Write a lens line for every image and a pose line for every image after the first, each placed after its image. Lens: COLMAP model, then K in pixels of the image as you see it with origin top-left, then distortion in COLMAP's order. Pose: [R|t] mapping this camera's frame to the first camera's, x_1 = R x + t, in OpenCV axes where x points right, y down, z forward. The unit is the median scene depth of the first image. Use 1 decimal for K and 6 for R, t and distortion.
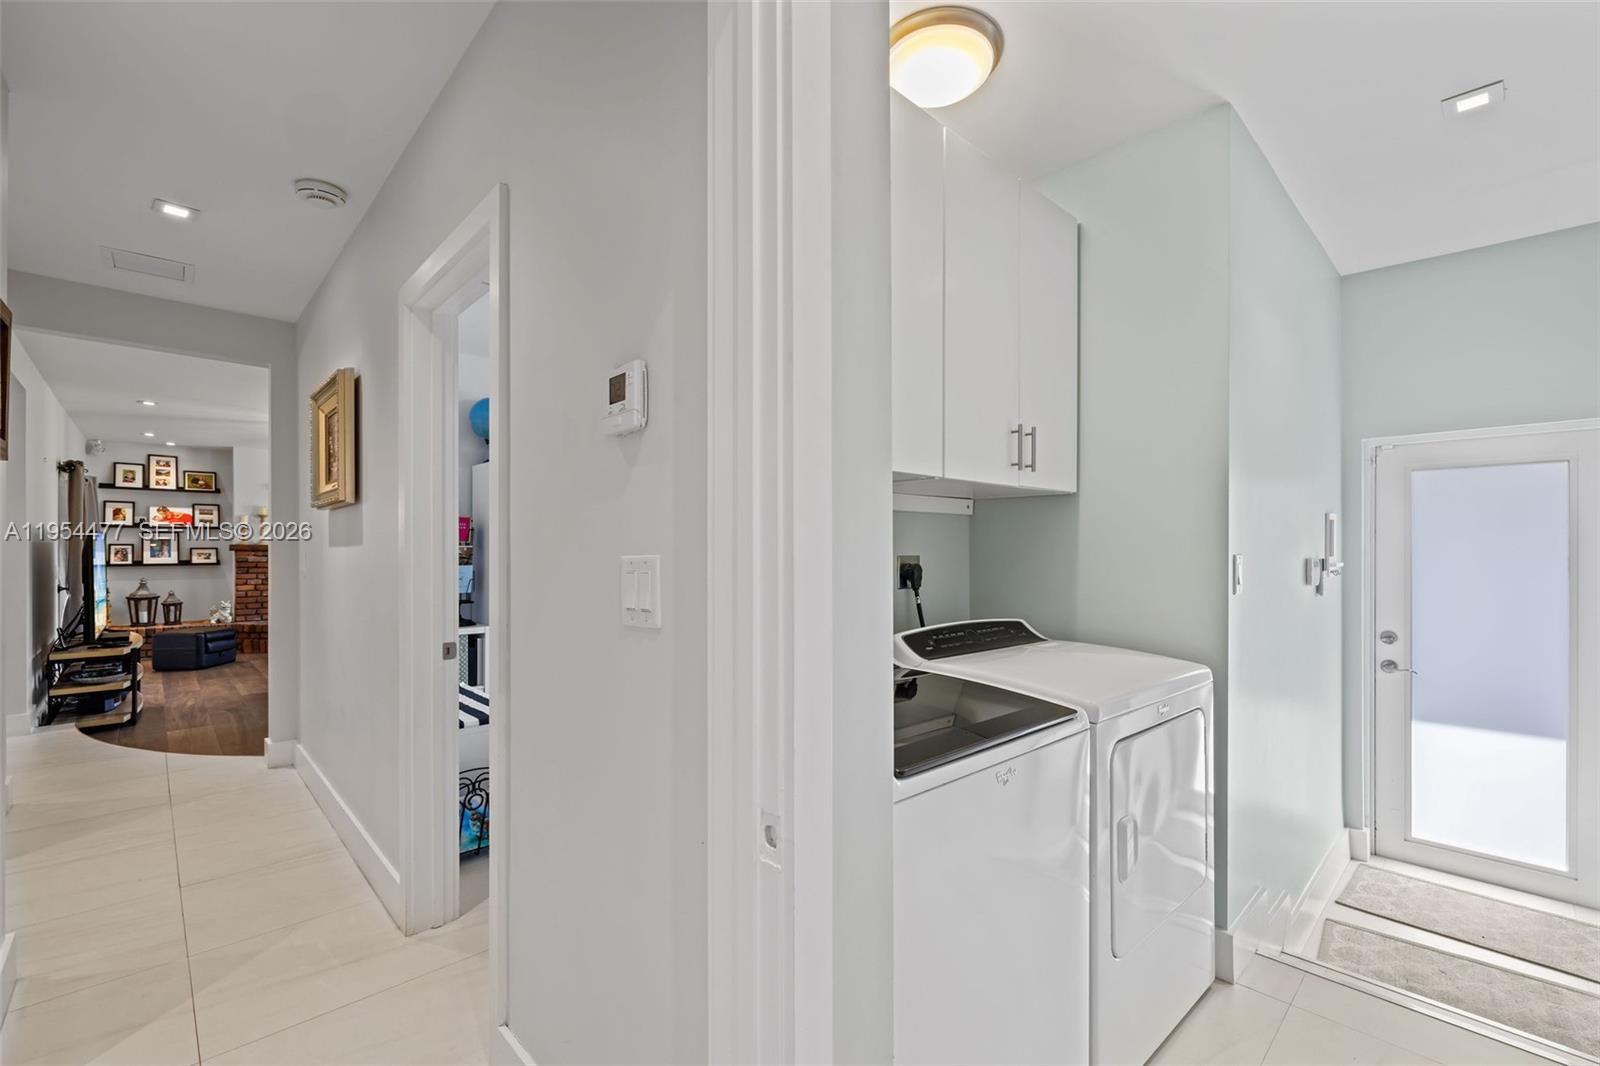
lens RADIAL K [[686.7, 0, 803.7], [0, 686.7, 546.5], [0, 0, 1]] dist [-0.003919, -0.000719]
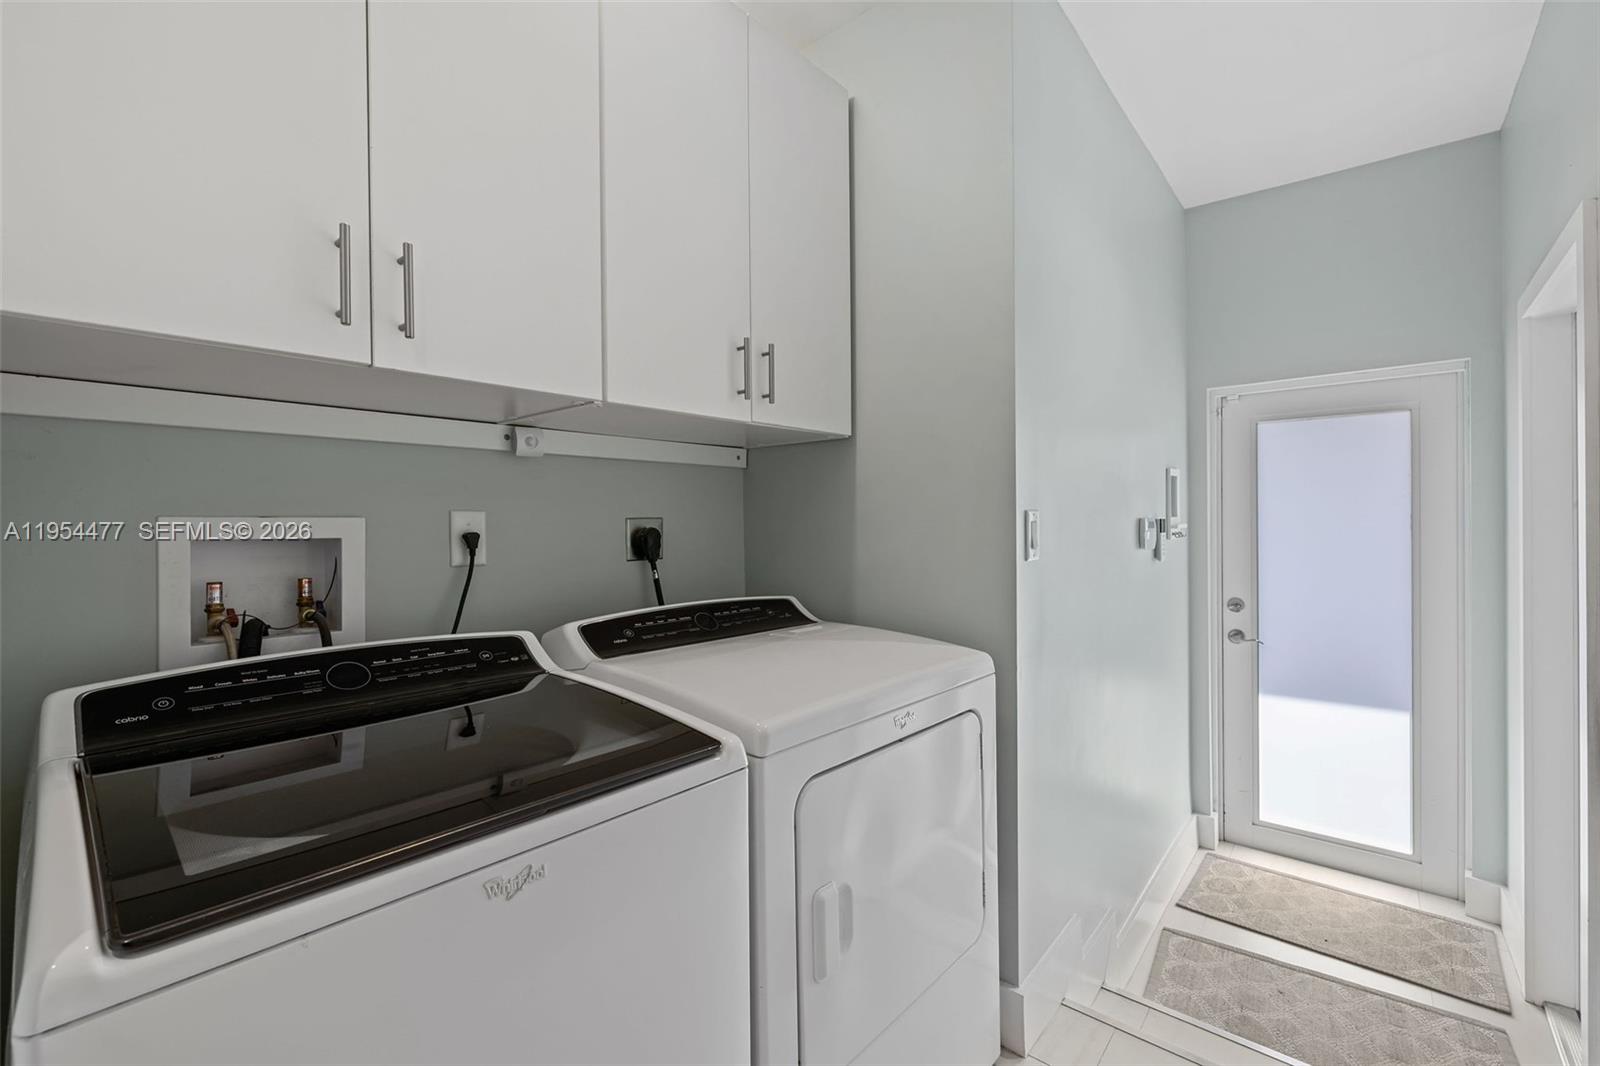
lens RADIAL K [[686.7, 0, 796.5], [0, 686.7, 524.3], [0, 0, 1]] dist [-0.003919, -0.000719]
pose [[0.994296, -0.010887, 0.106098, 0.207624], [0.010171, 0.999922, 0.007285, 0.014439], [-0.106169, -0.006165, 0.994329, 0.178627]]
